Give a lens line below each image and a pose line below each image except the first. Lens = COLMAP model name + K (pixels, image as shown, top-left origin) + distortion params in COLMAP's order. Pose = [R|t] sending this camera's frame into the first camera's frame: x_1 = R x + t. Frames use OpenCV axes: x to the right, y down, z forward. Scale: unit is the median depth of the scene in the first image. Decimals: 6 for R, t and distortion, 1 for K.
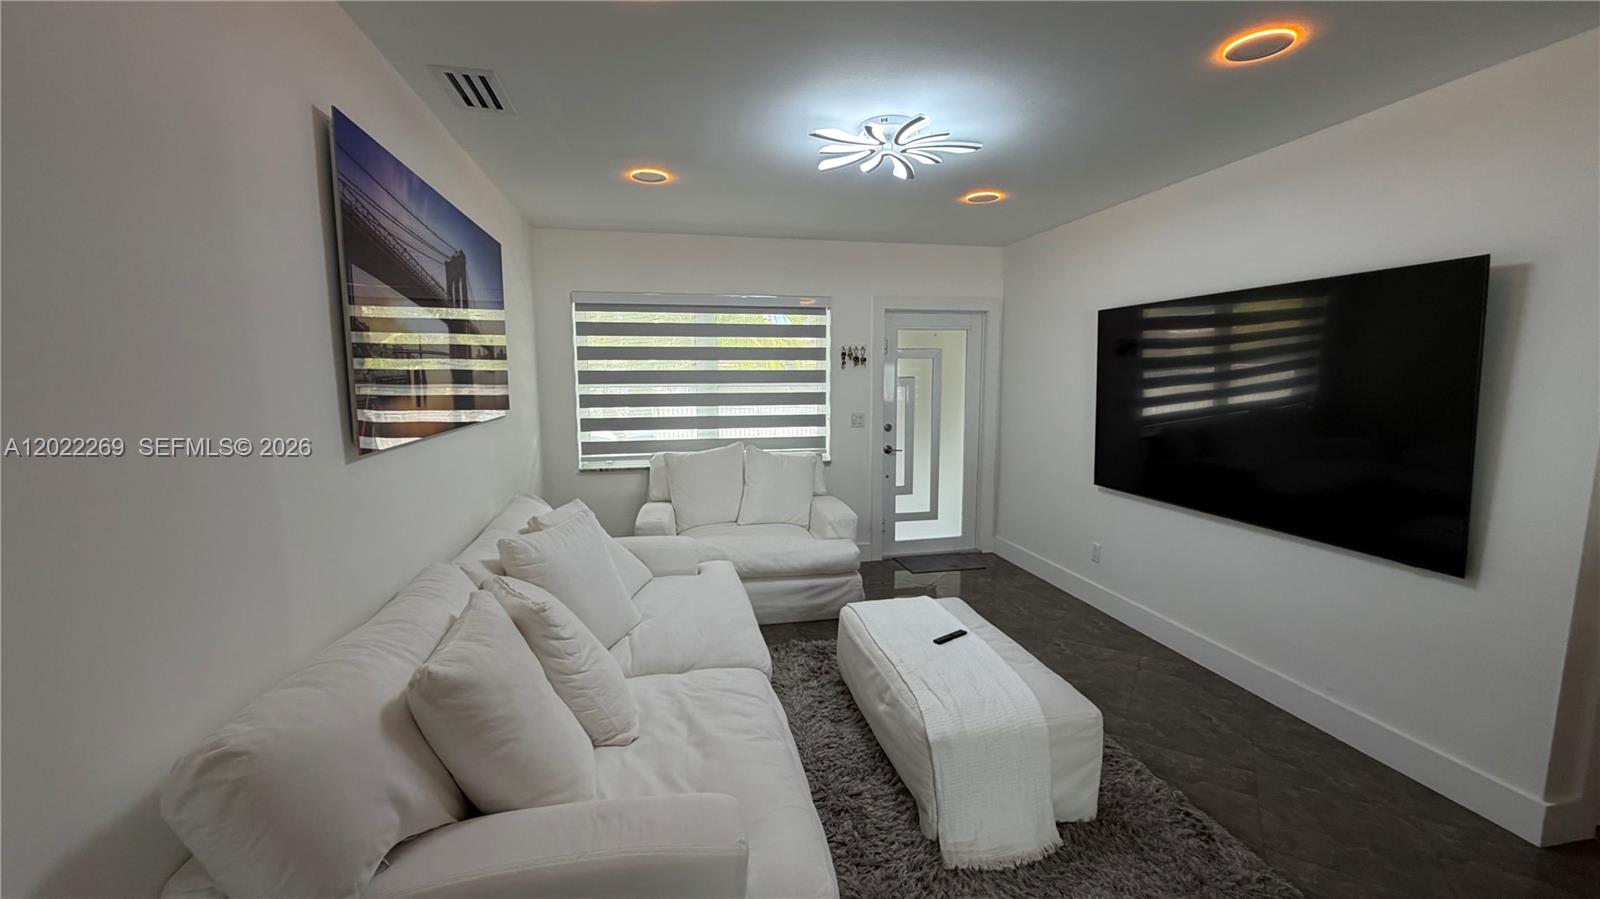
lens RADIAL K [[641.8, 0, 798.5], [0, 641.8, 454.6], [0, 0, 1]] dist [0.000400, -0.000197]
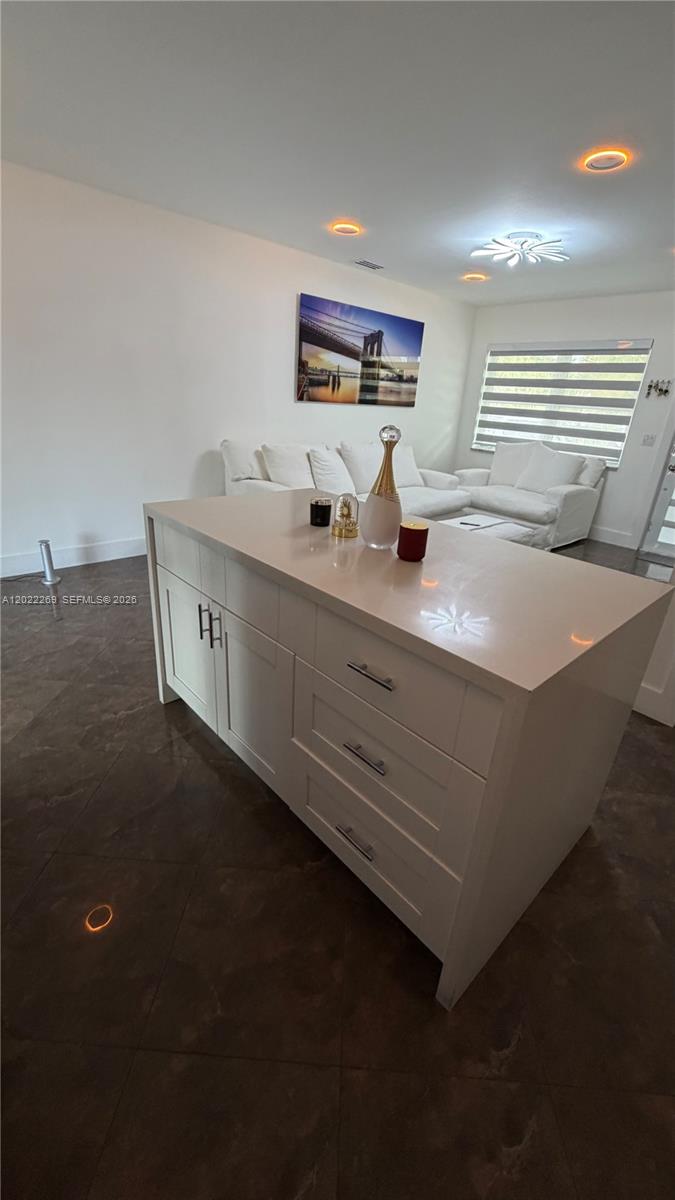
lens RADIAL K [[481.3, 0, 333.7], [0, 481.3, 598.9], [0, 0, 1]] dist [0.000400, -0.000197]
pose [[0.484695, 0.370202, -0.792478, 0.741010], [-0.176593, 0.928777, 0.325866, 0.044929], [0.856671, -0.018000, 0.515548, -0.084537]]
